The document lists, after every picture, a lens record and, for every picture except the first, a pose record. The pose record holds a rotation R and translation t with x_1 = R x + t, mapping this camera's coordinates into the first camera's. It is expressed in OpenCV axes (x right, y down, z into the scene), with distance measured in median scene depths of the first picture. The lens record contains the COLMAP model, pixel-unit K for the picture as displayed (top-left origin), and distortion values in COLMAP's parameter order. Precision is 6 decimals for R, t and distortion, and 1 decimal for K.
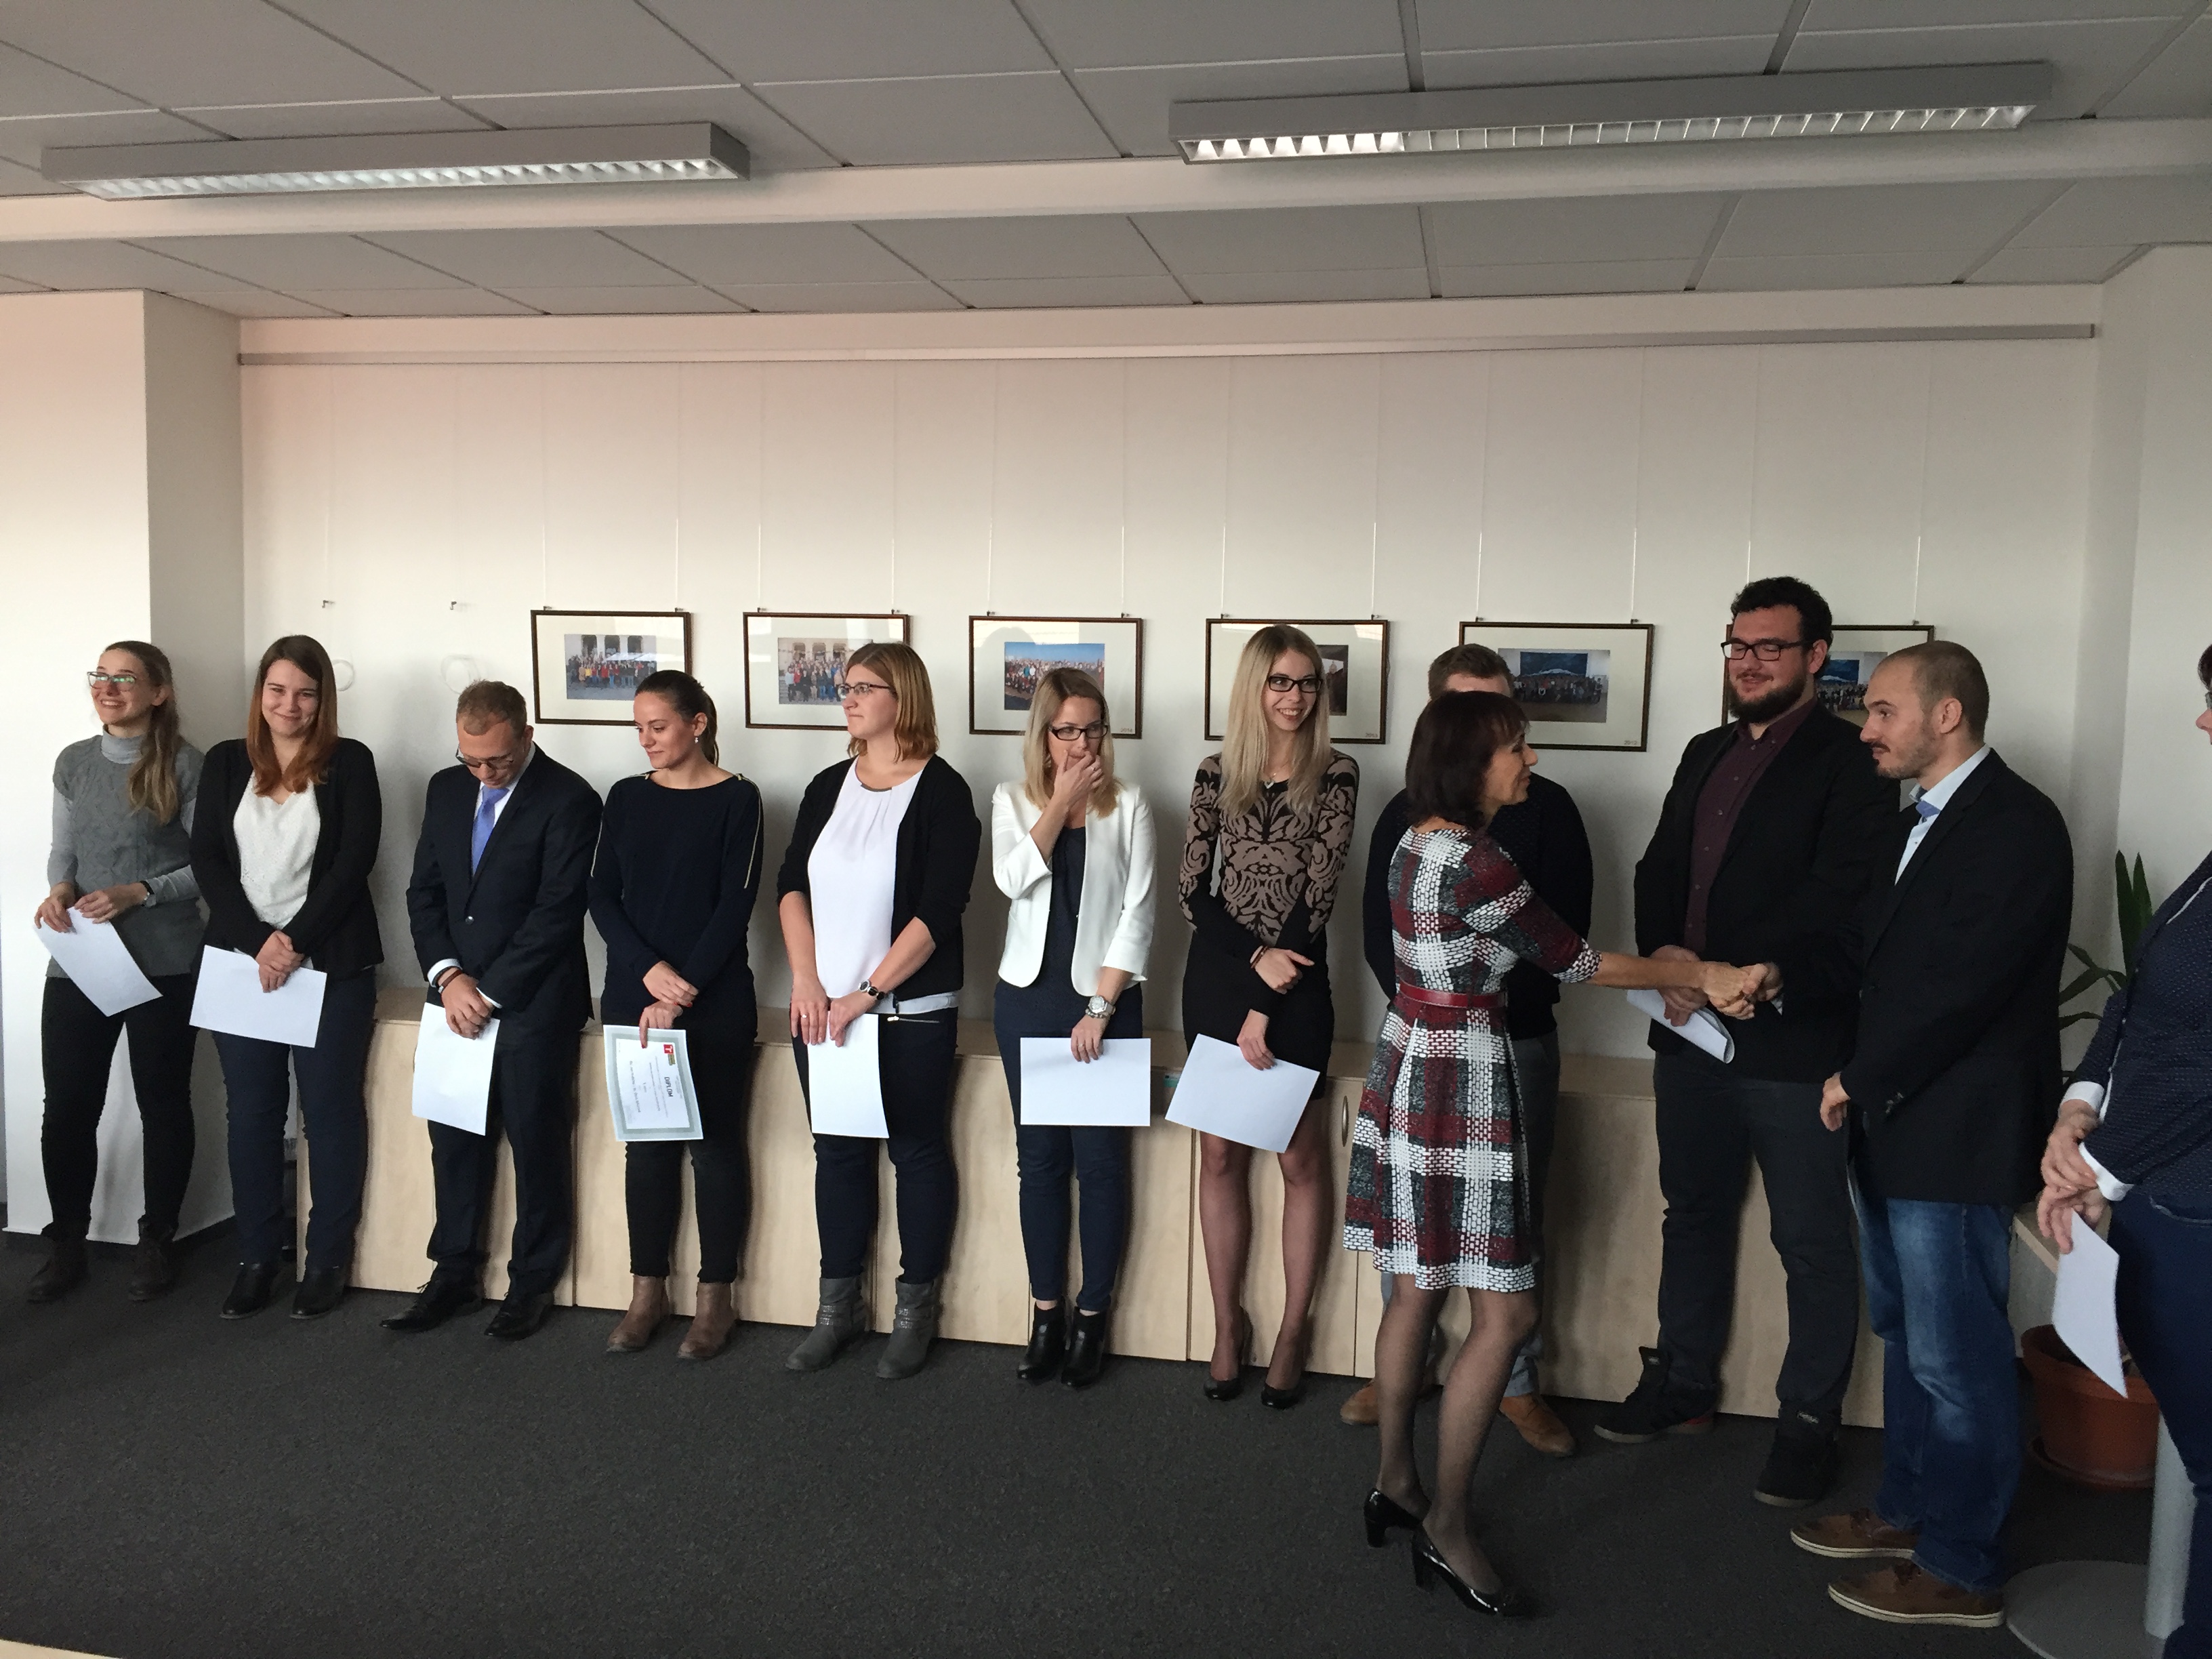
lens RADIAL K [[1903.7, 0, 1099.6], [0, 1903.7, 832.9], [0, 0, 1]] dist [0.086328, -0.115788]
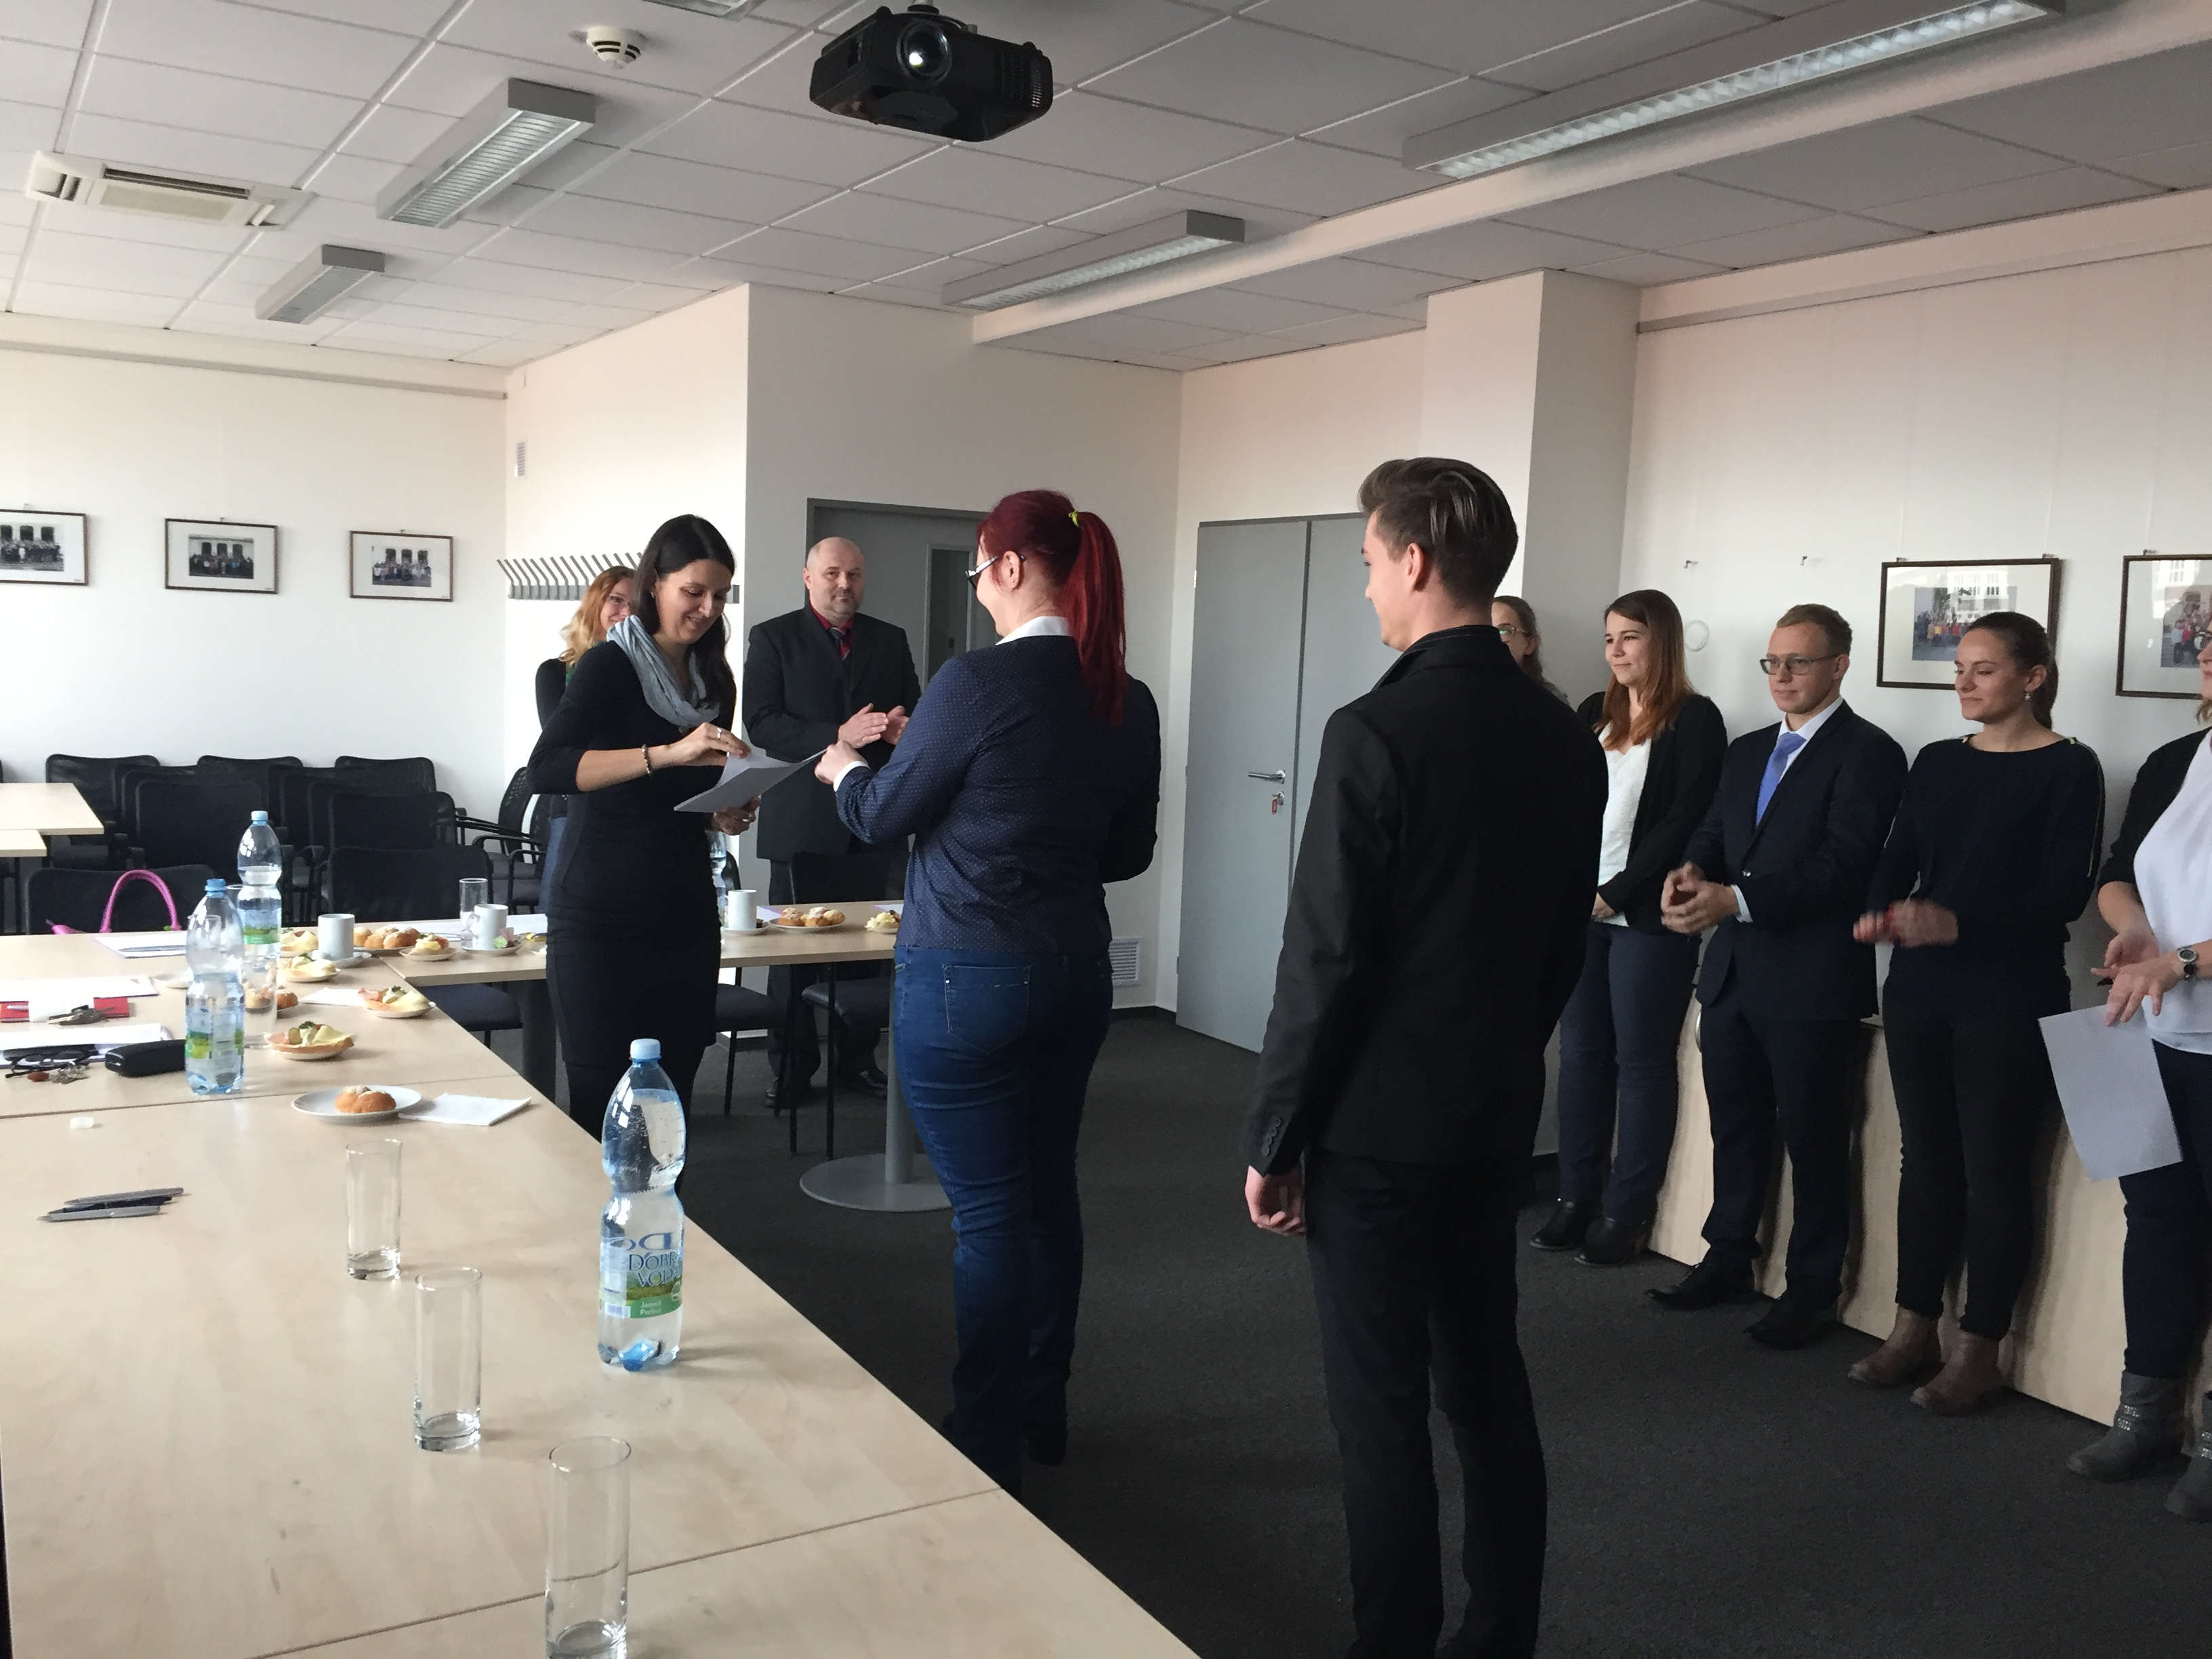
lens RADIAL K [[1903.7, 0, 1110.6], [0, 1903.7, 833.1], [0, 0, 1]] dist [0.086328, -0.115788]
pose [[0.675562, 0.080661, -0.732877, 0.142990], [-0.094965, 0.995238, 0.021999, 0.028133], [0.731161, 0.054736, 0.680005, 0.115174]]
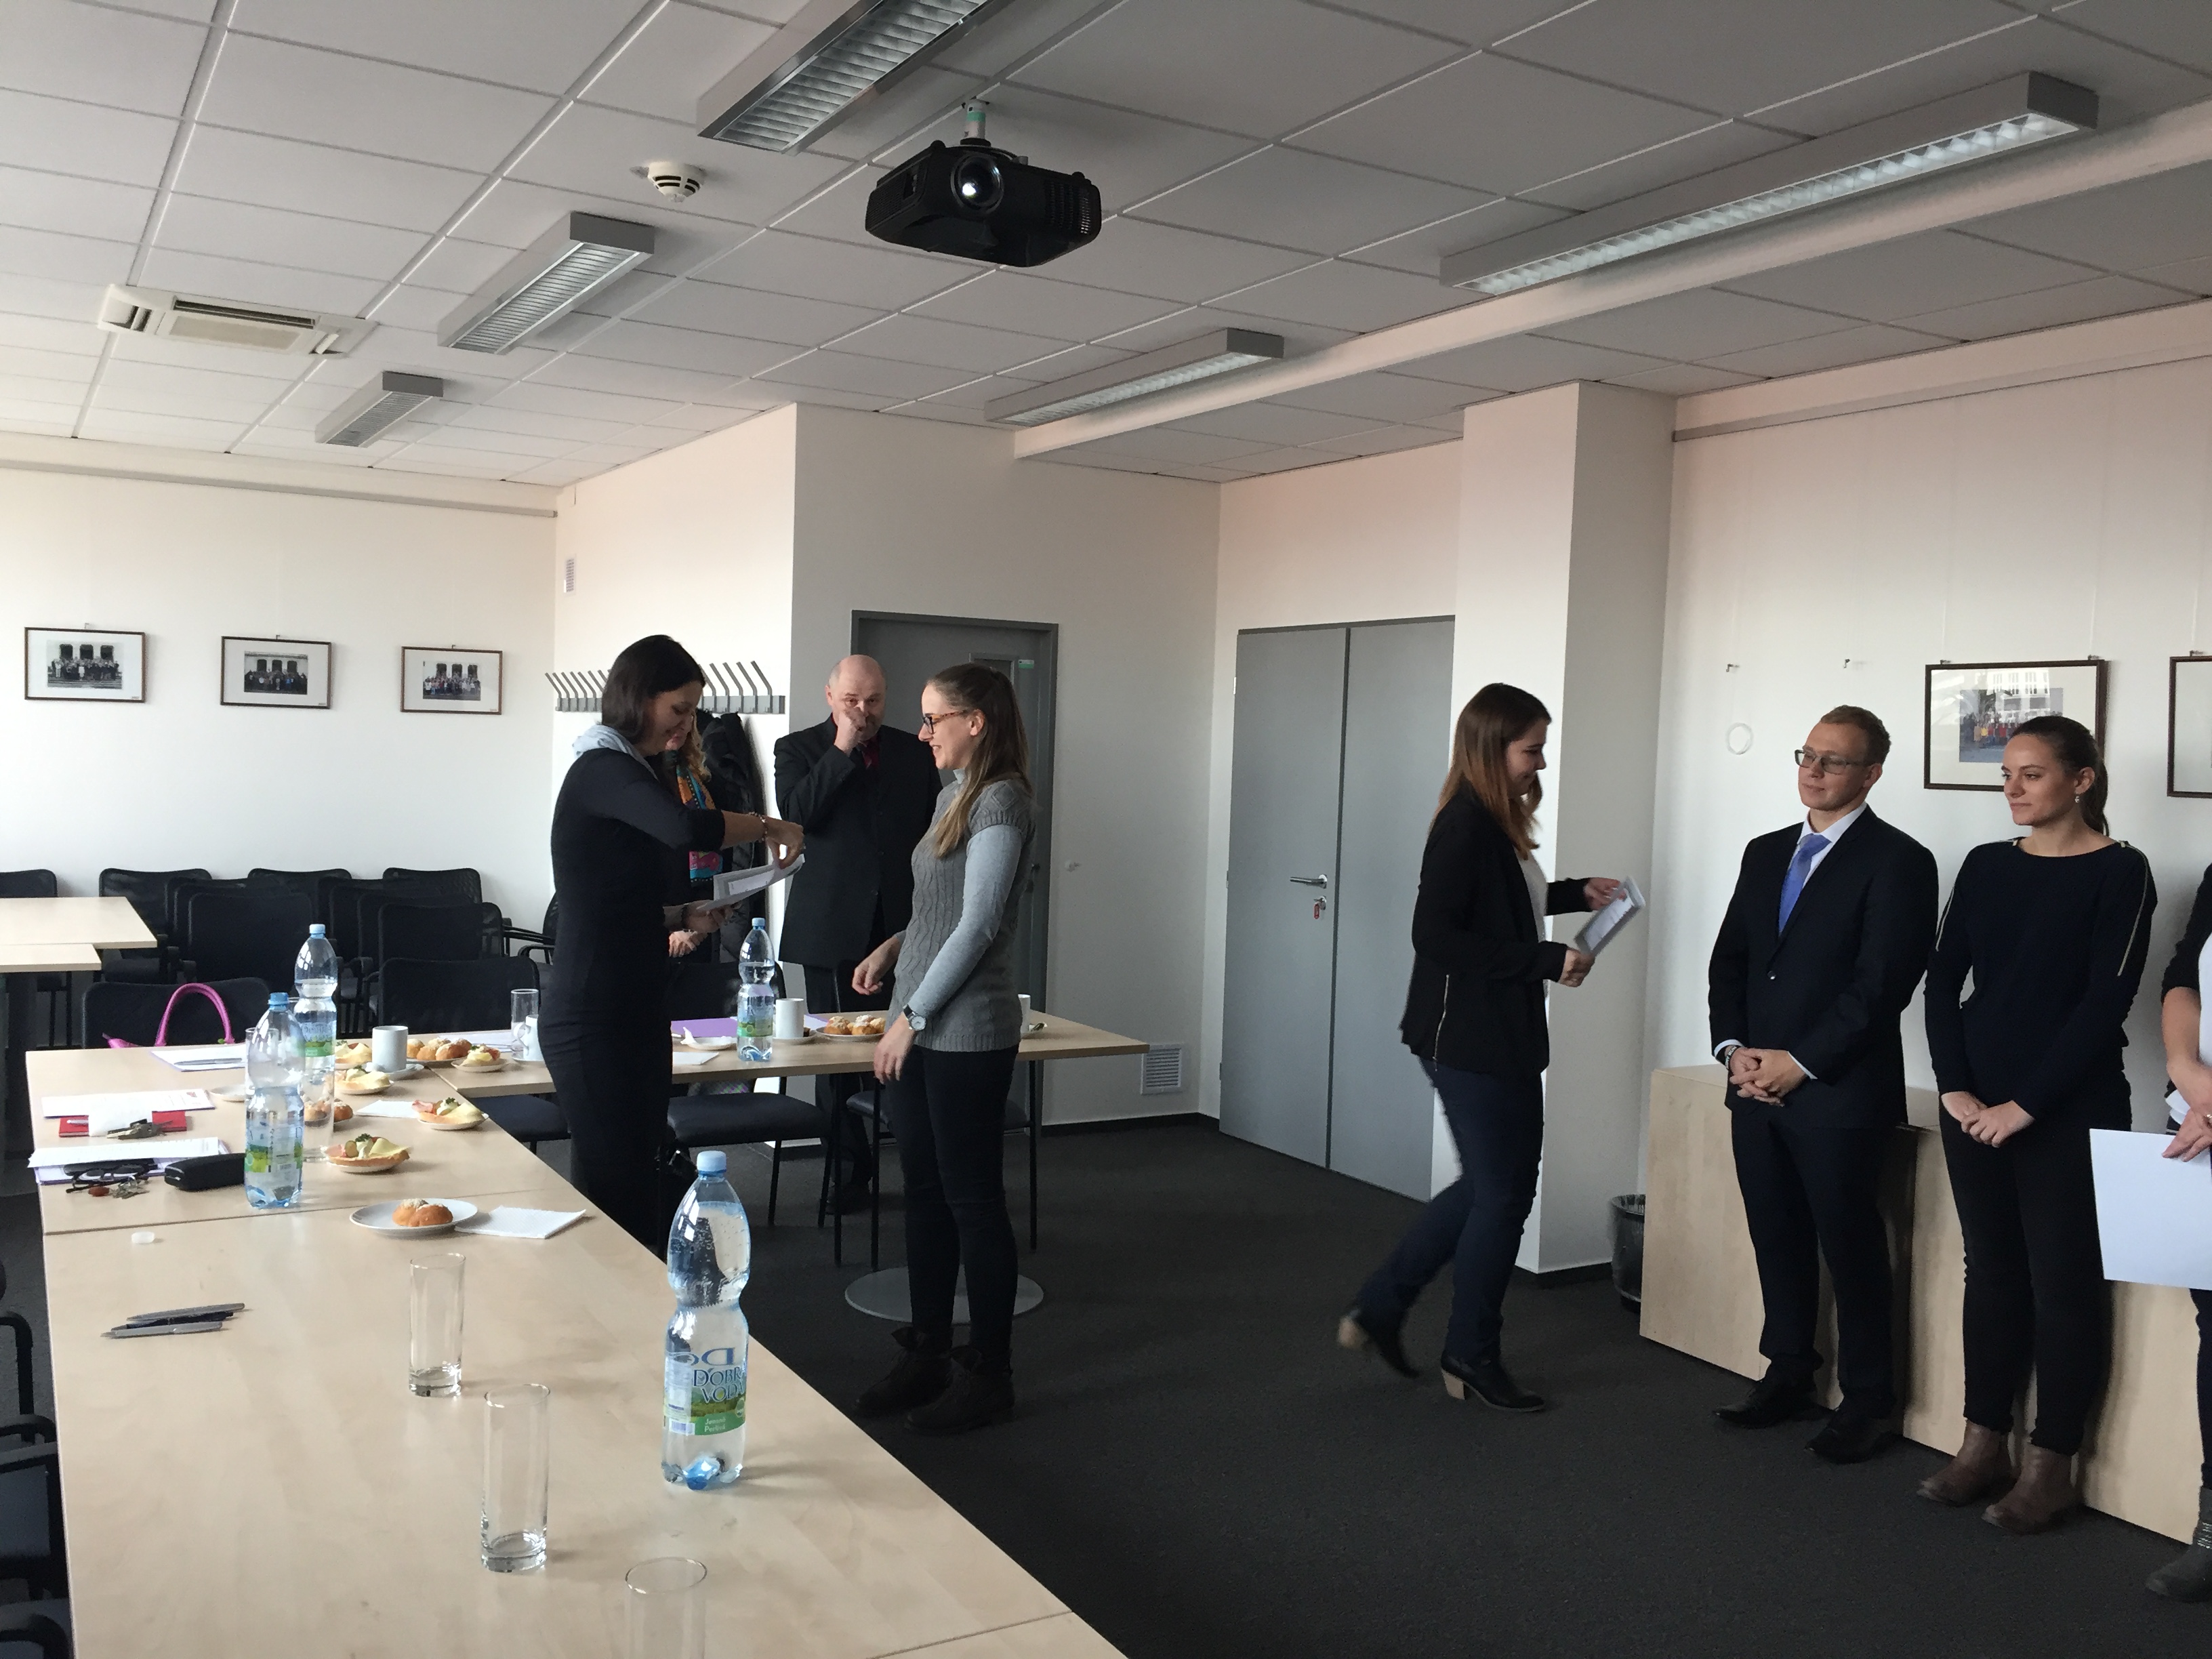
lens RADIAL K [[1903.7, 0, 1109.9], [0, 1903.7, 826.1], [0, 0, 1]] dist [0.086328, -0.115788]
pose [[0.662666, 0.032998, -0.748187, 0.140670], [-0.088608, 0.995466, -0.034576, 0.027758], [0.743654, 0.089208, 0.662586, 0.108784]]
